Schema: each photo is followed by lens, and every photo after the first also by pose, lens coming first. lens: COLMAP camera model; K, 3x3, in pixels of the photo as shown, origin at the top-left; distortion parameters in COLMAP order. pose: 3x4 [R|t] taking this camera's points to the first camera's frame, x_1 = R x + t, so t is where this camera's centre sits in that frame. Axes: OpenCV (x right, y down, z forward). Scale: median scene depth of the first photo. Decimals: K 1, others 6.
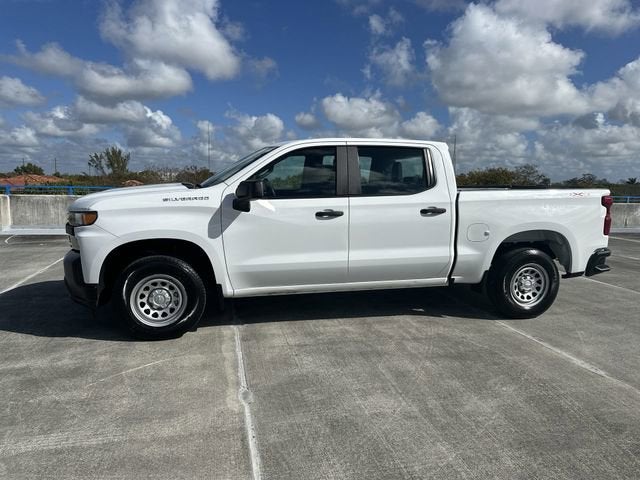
lens RADIAL K [[452.5, 0, 315.4], [0, 452.5, 238.8], [0, 0, 1]] dist [0.052344, -0.074164]
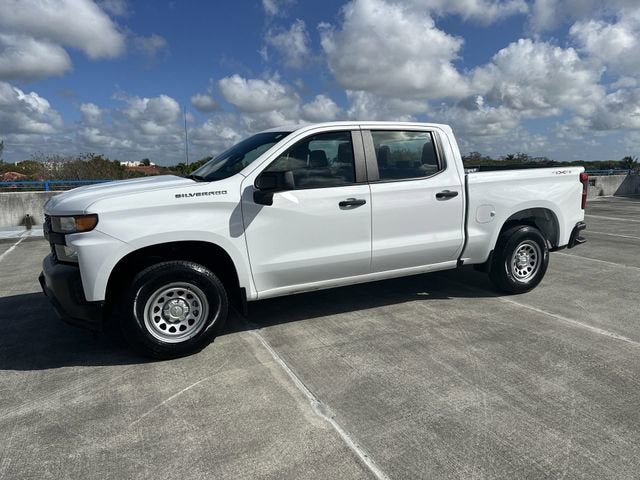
lens RADIAL K [[452.8, 0, 318.1], [0, 452.8, 238.8], [0, 0, 1]] dist [0.044125, -0.062065]
pose [[0.974390, -0.066532, 0.214797, -0.244266], [0.058930, 0.997395, 0.041608, -0.023646], [-0.217005, -0.027885, 0.975772, 0.094018]]
